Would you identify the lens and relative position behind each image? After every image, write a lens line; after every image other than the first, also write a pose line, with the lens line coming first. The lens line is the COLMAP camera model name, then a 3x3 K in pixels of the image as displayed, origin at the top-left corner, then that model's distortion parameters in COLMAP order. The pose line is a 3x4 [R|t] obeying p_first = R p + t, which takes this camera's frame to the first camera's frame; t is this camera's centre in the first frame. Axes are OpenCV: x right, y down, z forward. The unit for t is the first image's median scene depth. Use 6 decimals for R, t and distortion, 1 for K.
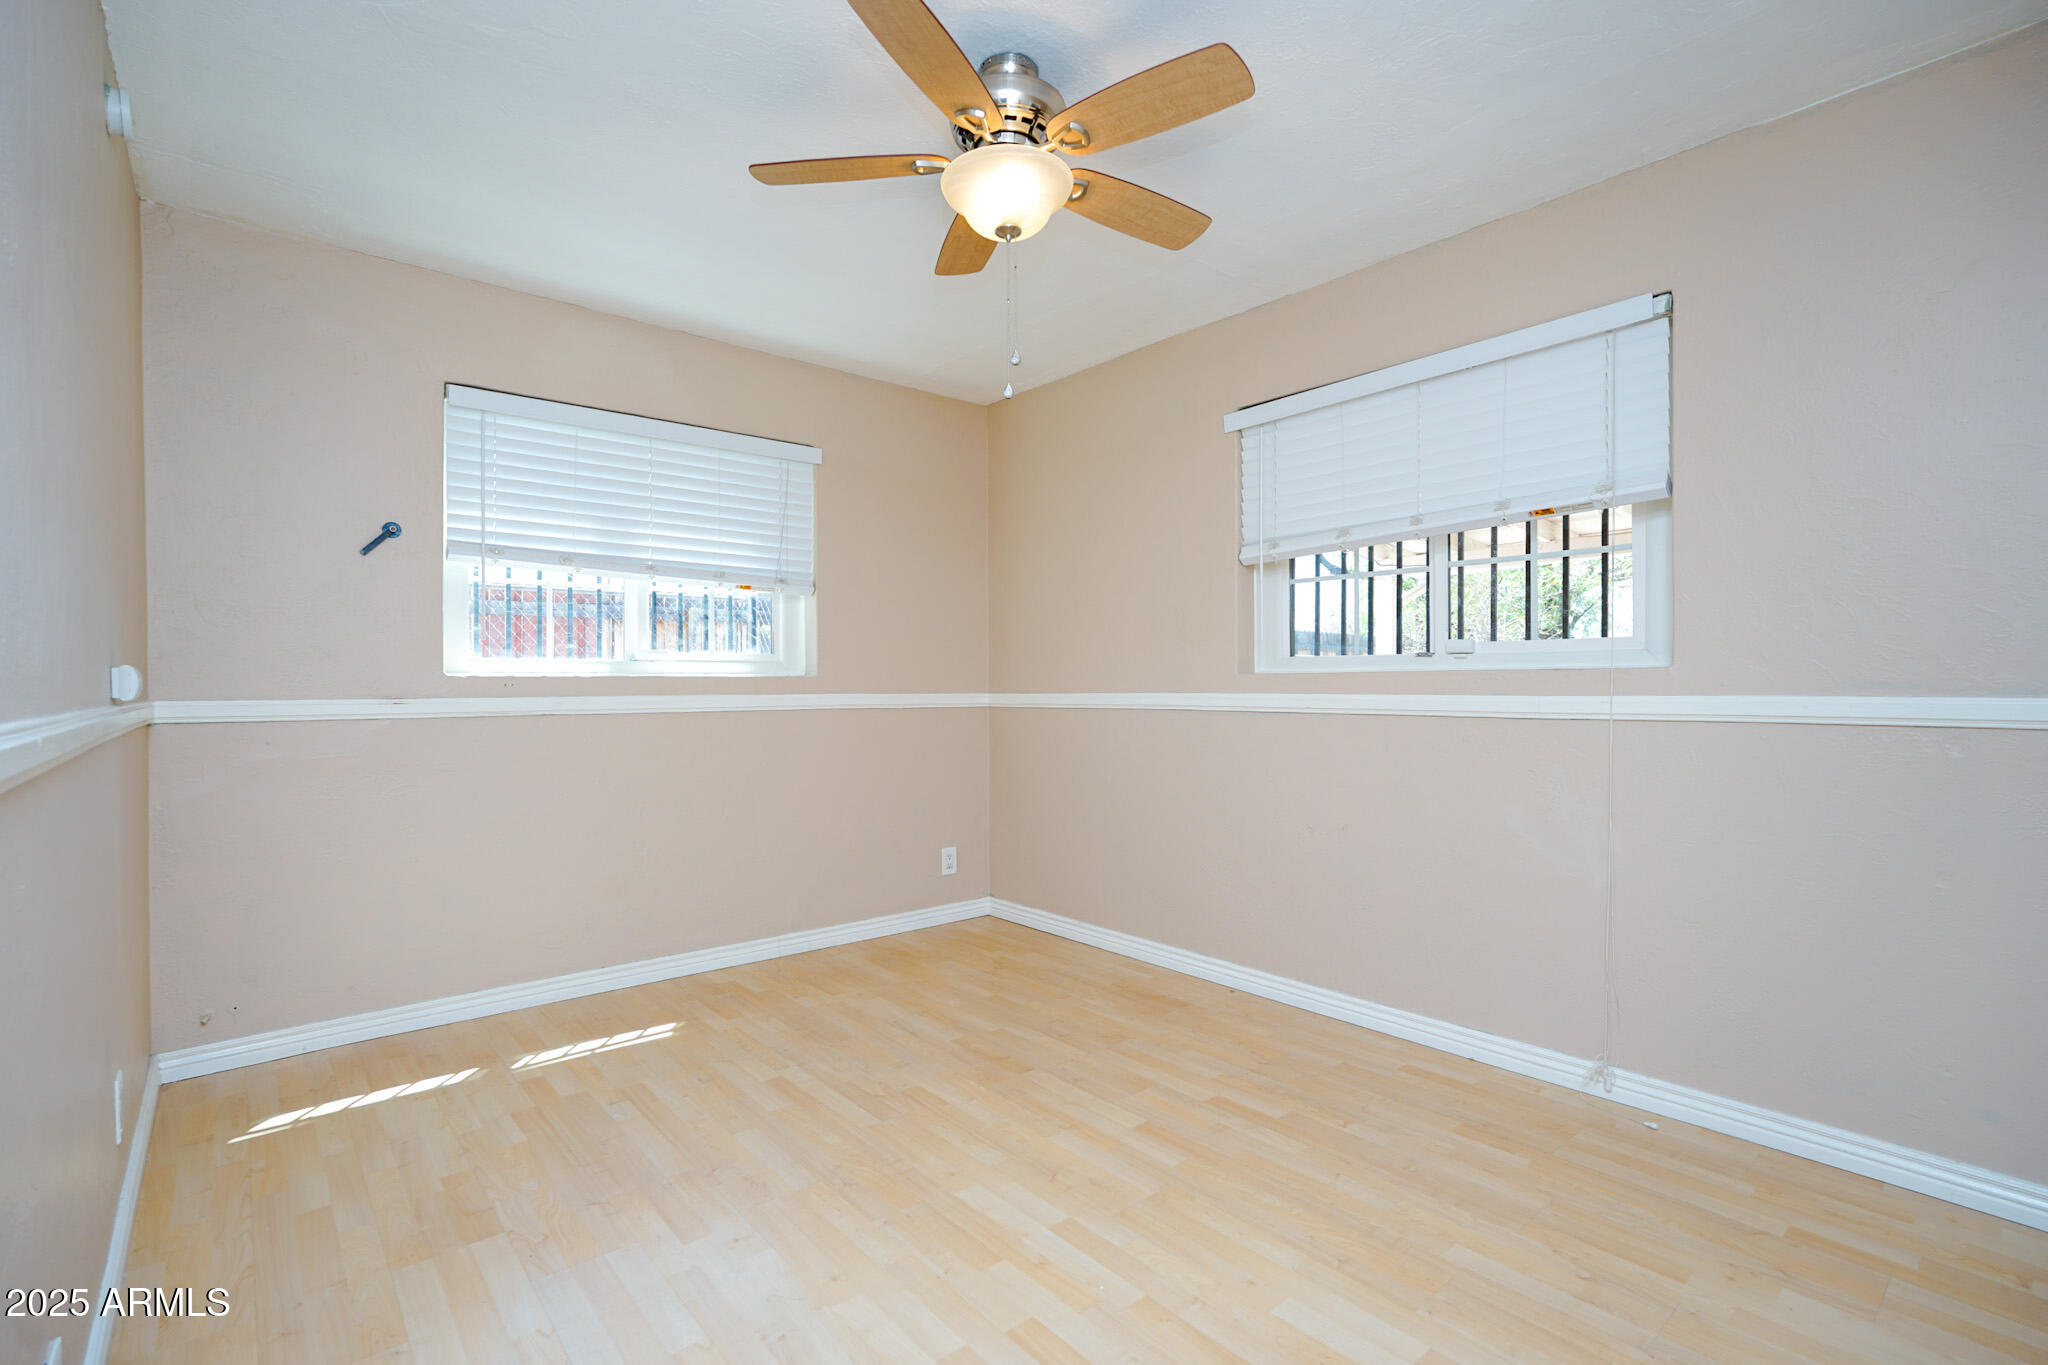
lens RADIAL K [[938.6, 0, 1033.0], [0, 938.6, 684.3], [0, 0, 1]] dist [0.001491, 0.000403]
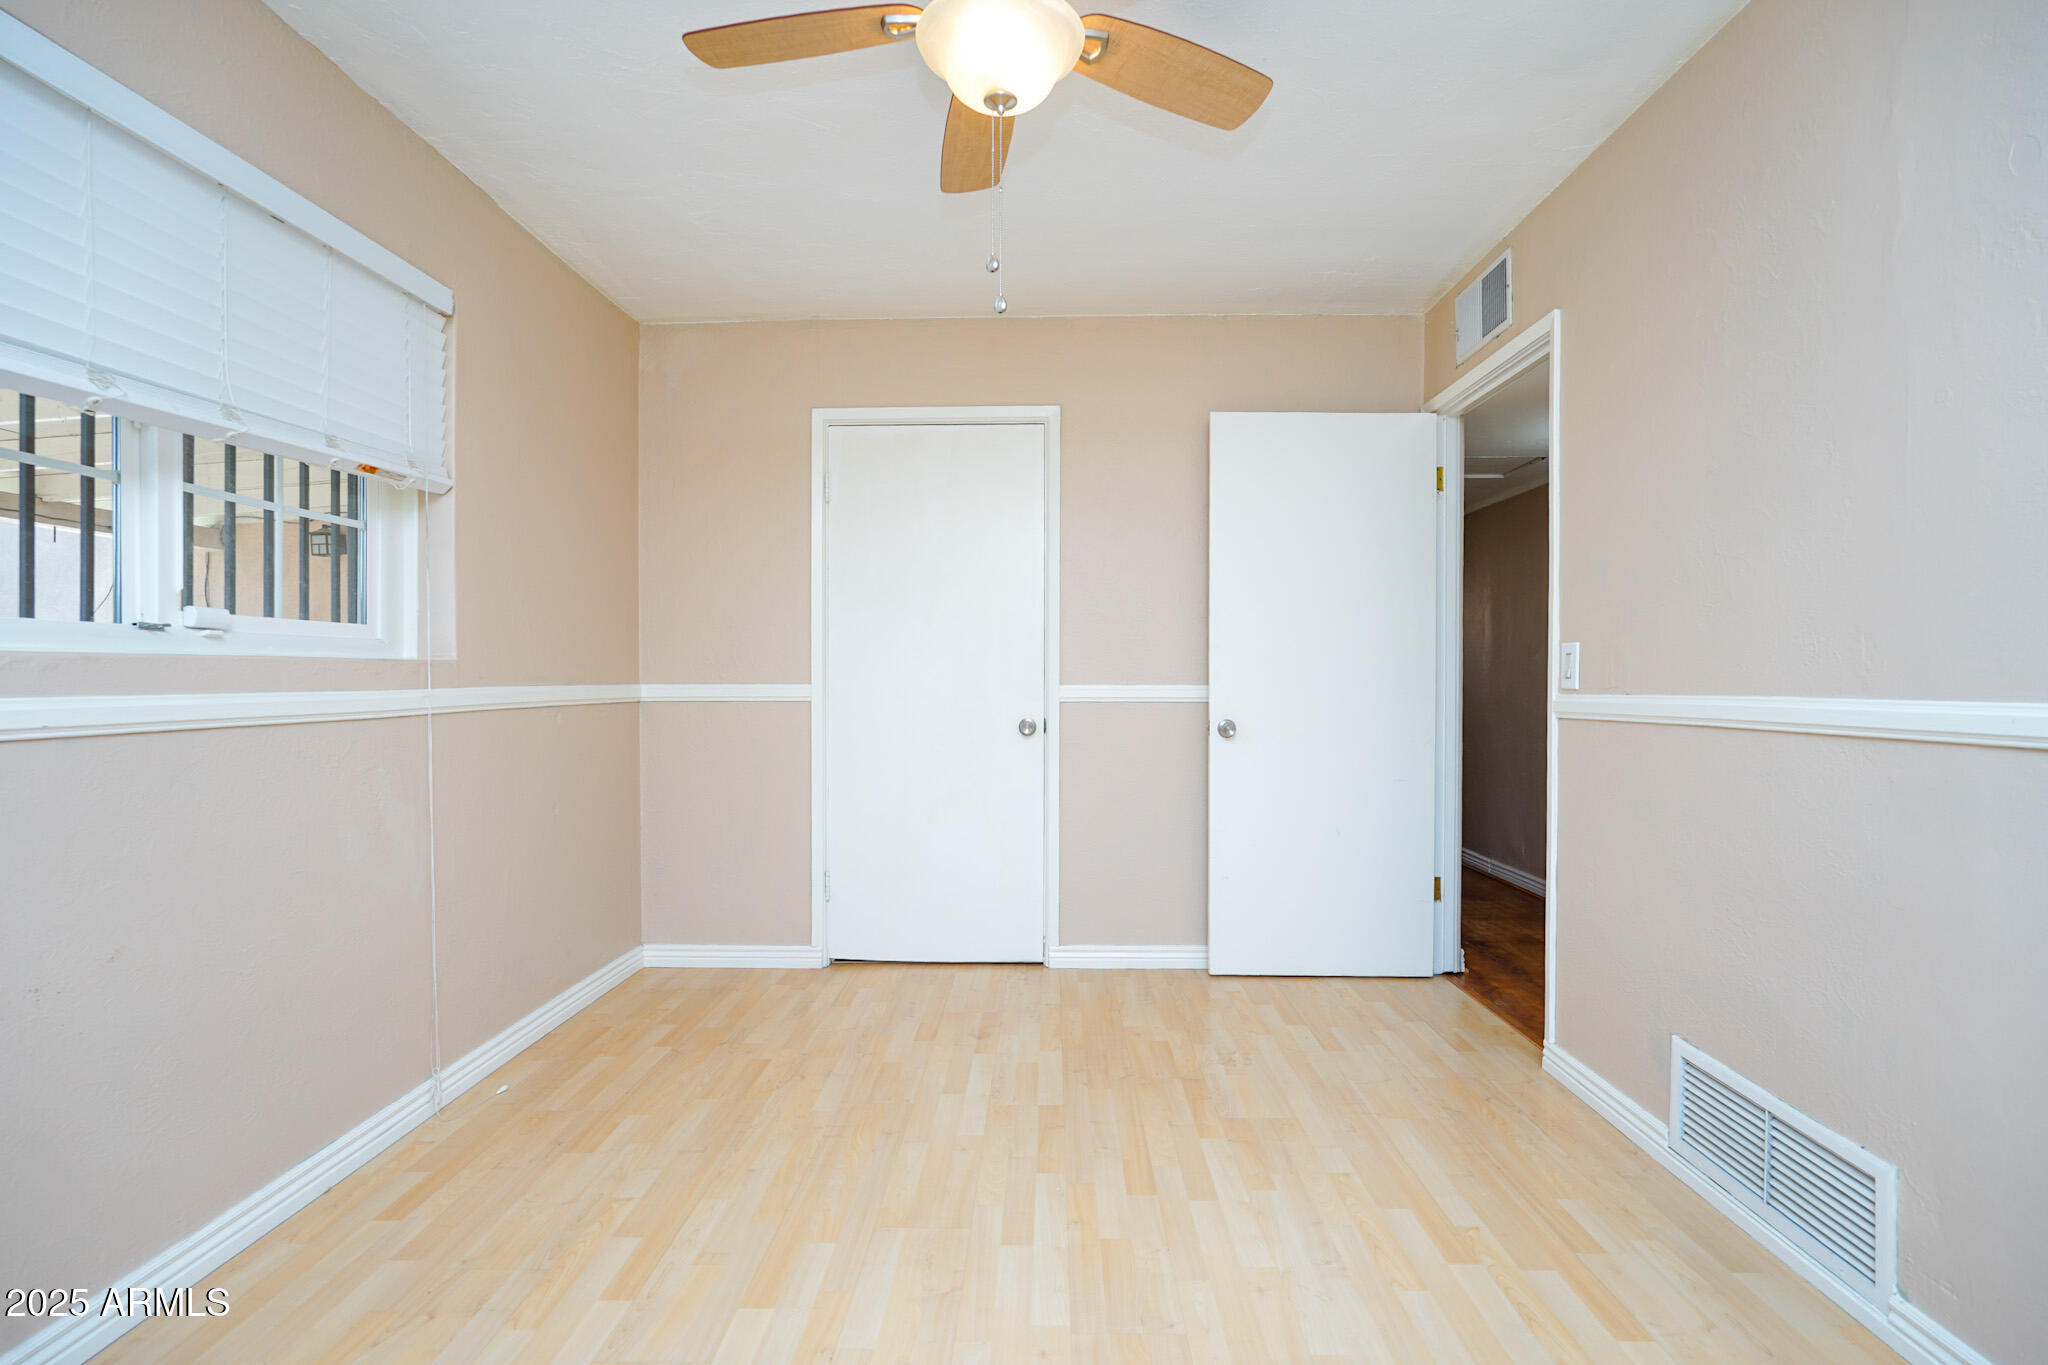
lens RADIAL K [[938.6, 0, 1033.0], [0, 938.6, 684.3], [0, 0, 1]] dist [0.001491, 0.000403]
pose [[-0.740148, -0.003291, 0.672435, -0.545011], [0.000715, 0.999984, 0.005681, 0.002125], [-0.672443, 0.004685, -0.740134, 1.483546]]
